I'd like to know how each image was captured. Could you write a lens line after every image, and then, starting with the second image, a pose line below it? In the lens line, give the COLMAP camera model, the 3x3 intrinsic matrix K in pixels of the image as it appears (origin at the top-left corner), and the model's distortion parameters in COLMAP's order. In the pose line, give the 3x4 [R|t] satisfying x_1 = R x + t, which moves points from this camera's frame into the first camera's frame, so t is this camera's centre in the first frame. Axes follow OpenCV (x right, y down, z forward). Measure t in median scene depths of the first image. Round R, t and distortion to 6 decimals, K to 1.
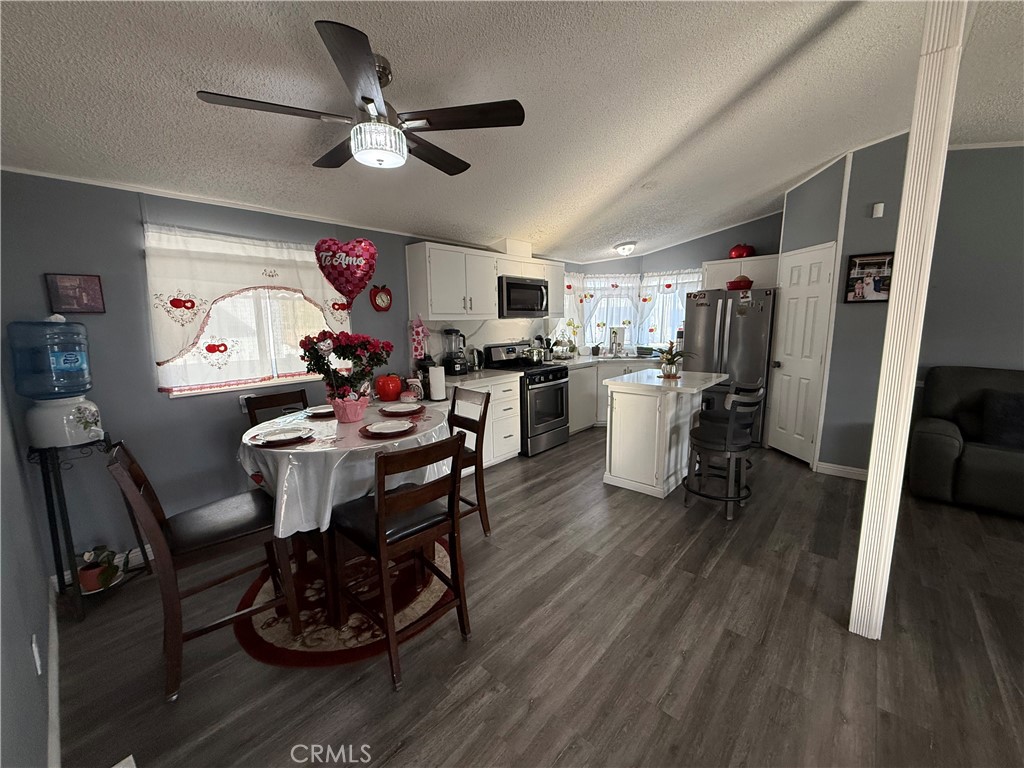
lens RADIAL K [[407.7, 0, 509.6], [0, 407.7, 382.1], [0, 0, 1]] dist [-0.000198, 0.000035]
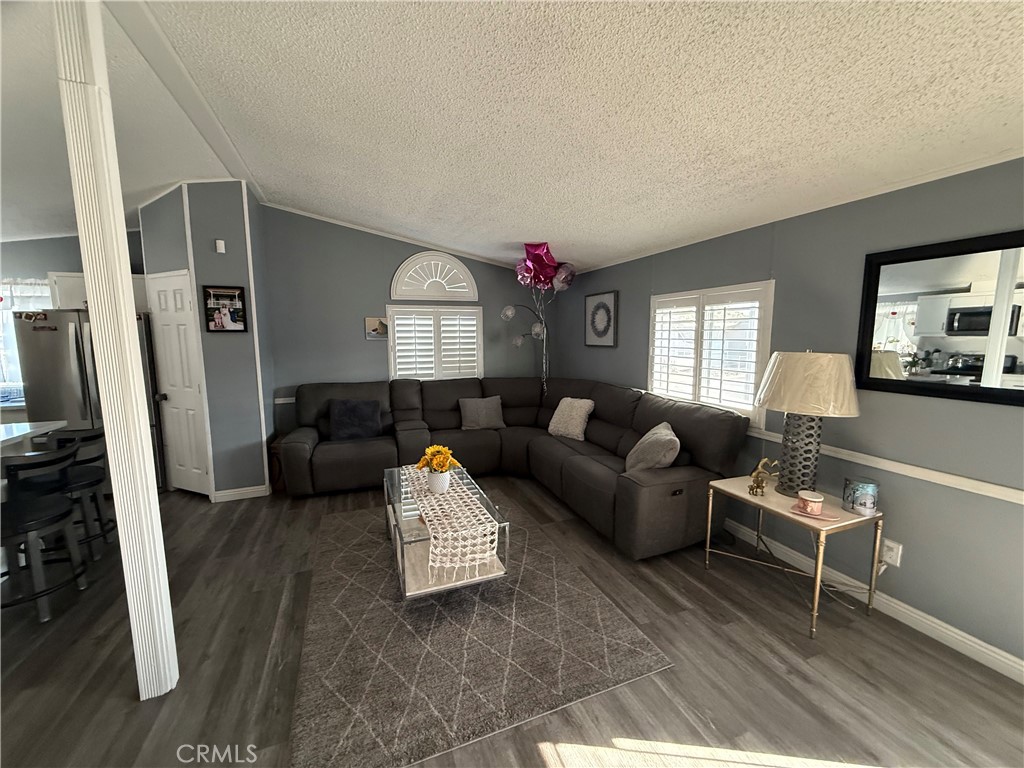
lens RADIAL K [[407.7, 0, 508.7], [0, 407.7, 384.1], [0, 0, 1]] dist [-0.000198, 0.000035]
pose [[0.451148, -0.100037, 0.886825, 0.253871], [0.135366, 0.989871, 0.042797, -0.008243], [-0.882123, 0.100738, 0.460120, -0.112543]]
